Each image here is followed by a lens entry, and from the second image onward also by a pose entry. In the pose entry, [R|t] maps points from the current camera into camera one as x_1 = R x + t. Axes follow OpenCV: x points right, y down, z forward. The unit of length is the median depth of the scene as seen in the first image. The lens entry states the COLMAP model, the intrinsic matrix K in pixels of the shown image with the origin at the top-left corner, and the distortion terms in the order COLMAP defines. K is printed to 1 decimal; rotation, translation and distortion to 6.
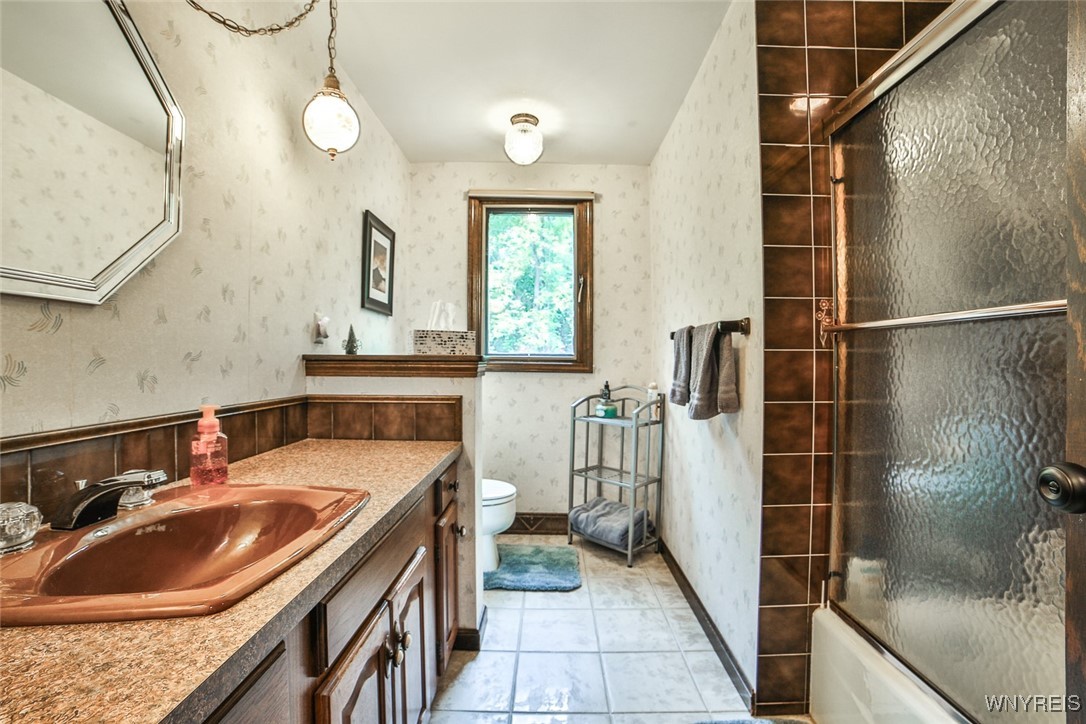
lens RADIAL K [[484.1, 0, 564.5], [0, 484.1, 360.6], [0, 0, 1]] dist [-0.103469, 0.043213]
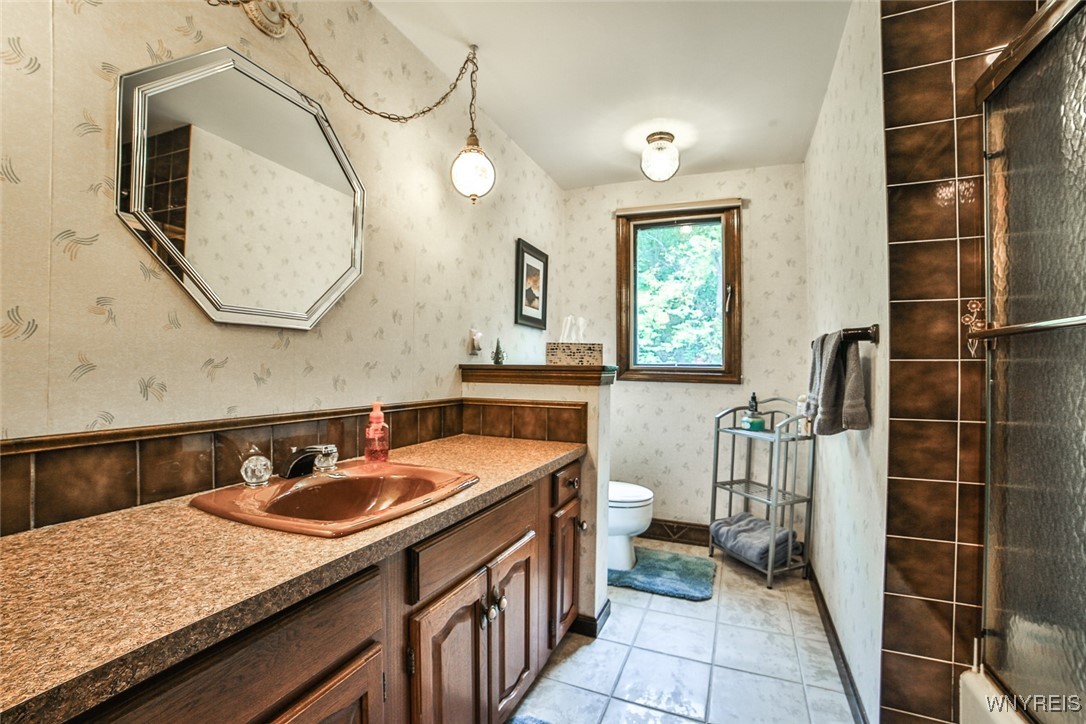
lens RADIAL K [[475.7, 0, 546.3], [0, 475.7, 366.3], [0, 0, 1]] dist [-0.110326, 0.040166]
pose [[0.915159, 0.003559, -0.403077, 0.139241], [-0.007250, 0.999945, -0.007631, 0.000141], [0.403028, 0.009906, 0.915134, -0.027793]]
